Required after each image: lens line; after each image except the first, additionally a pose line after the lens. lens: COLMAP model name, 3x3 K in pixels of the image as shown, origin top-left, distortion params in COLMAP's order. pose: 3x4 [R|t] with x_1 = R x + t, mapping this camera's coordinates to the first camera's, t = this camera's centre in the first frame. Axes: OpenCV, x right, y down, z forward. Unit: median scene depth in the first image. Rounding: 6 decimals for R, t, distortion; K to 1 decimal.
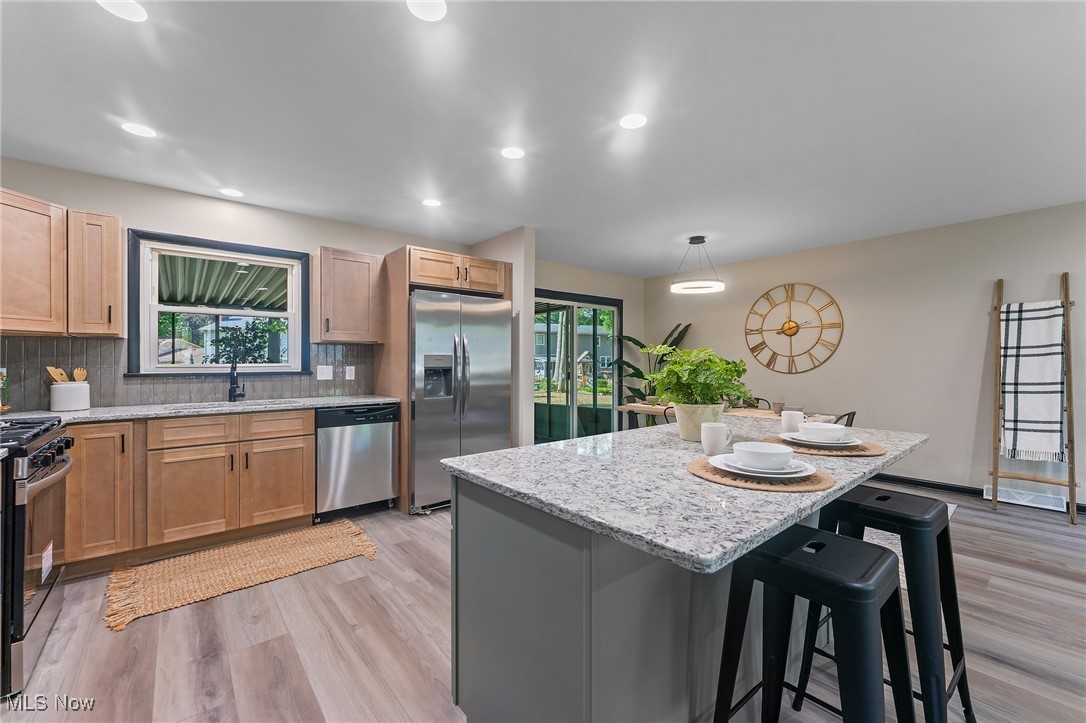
lens RADIAL K [[438.2, 0, 540.7], [0, 438.2, 358.3], [0, 0, 1]] dist [-0.007145, 0.001128]
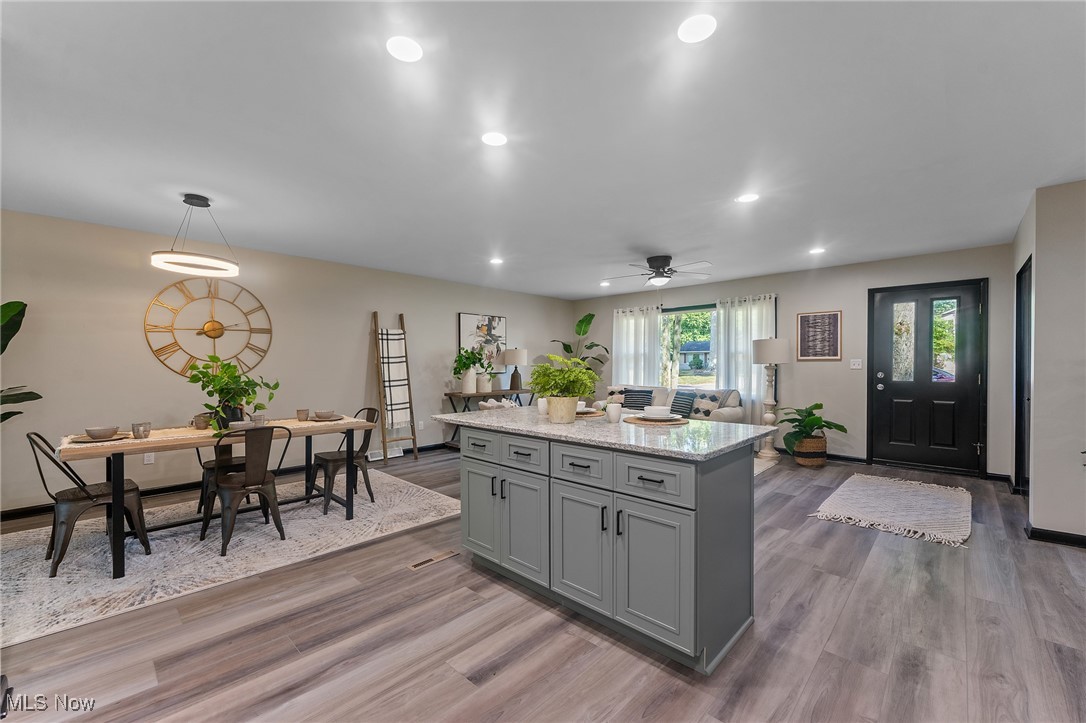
lens RADIAL K [[438.2, 0, 543.5], [0, 438.2, 377.7], [0, 0, 1]] dist [-0.007145, 0.001128]
pose [[-0.111193, -0.027400, 0.993421, -0.524641], [-0.005250, 0.999622, 0.026983, 0.001800], [-0.993785, -0.002215, -0.111295, 0.623459]]
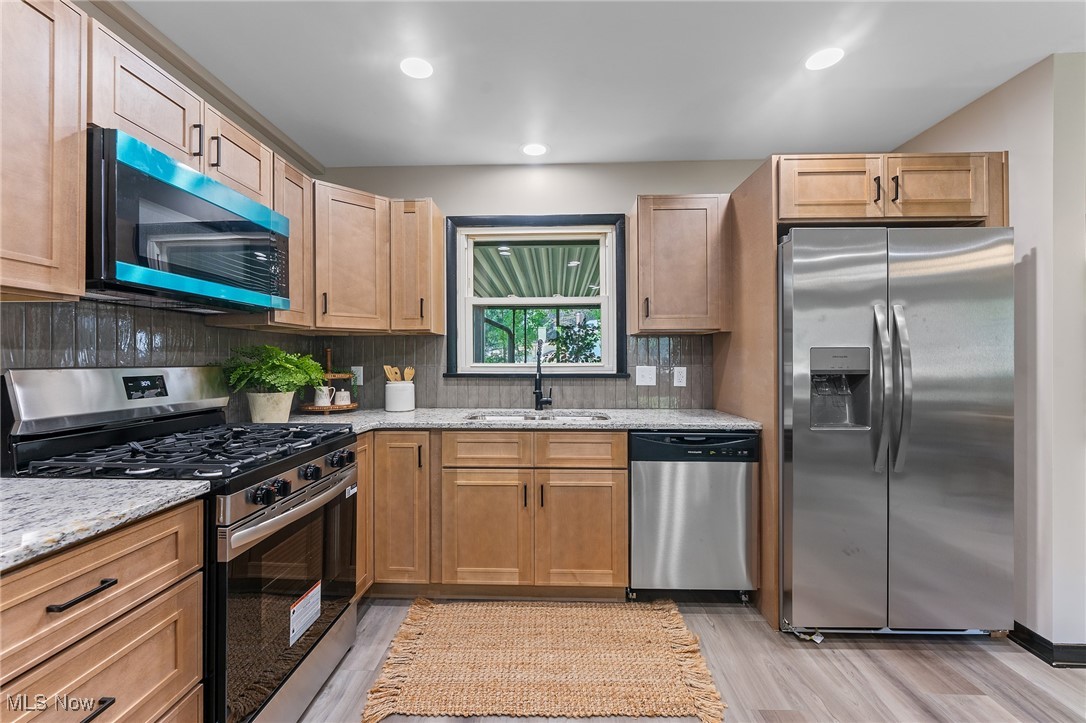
lens RADIAL K [[438.2, 0, 538.3], [0, 438.2, 357.9], [0, 0, 1]] dist [-0.007145, 0.001128]
pose [[0.742904, -0.004945, -0.669380, -0.148203], [0.005632, 0.999983, -0.001137, 0.003464], [0.669375, -0.002925, 0.742919, 0.360999]]
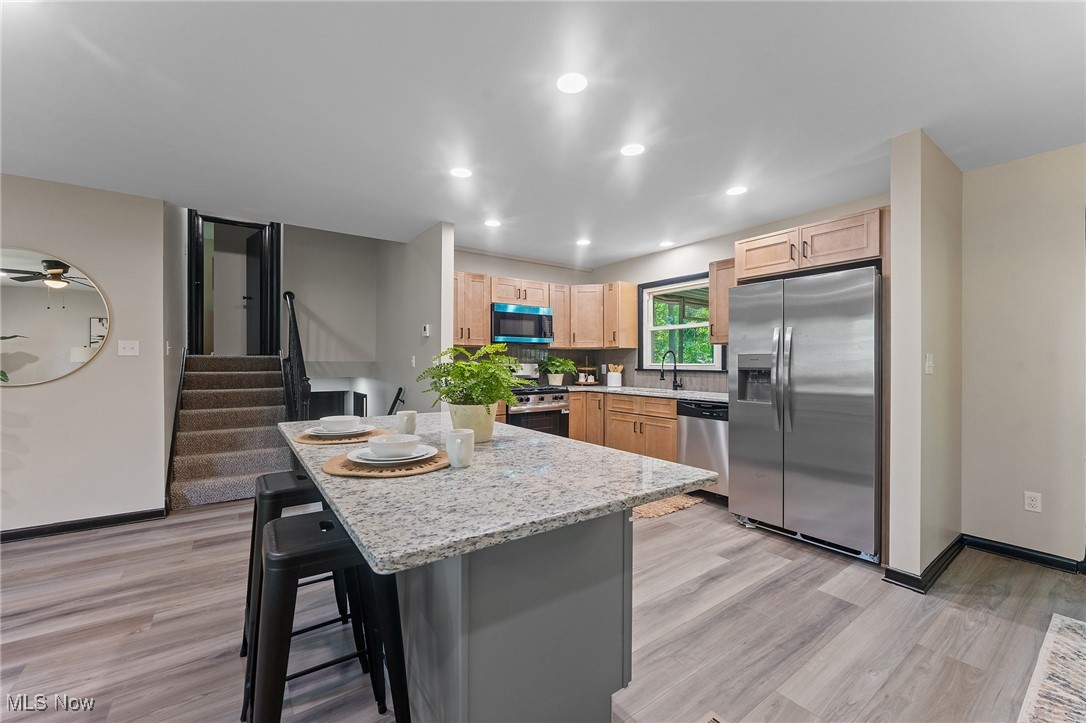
lens RADIAL K [[438.2, 0, 545.4], [0, 438.2, 358.7], [0, 0, 1]] dist [-0.007145, 0.001128]
pose [[-0.074745, -0.007591, -0.997174, 0.669791], [0.005314, 0.999954, -0.008011, 0.006569], [0.997189, -0.005898, -0.074701, 0.630254]]
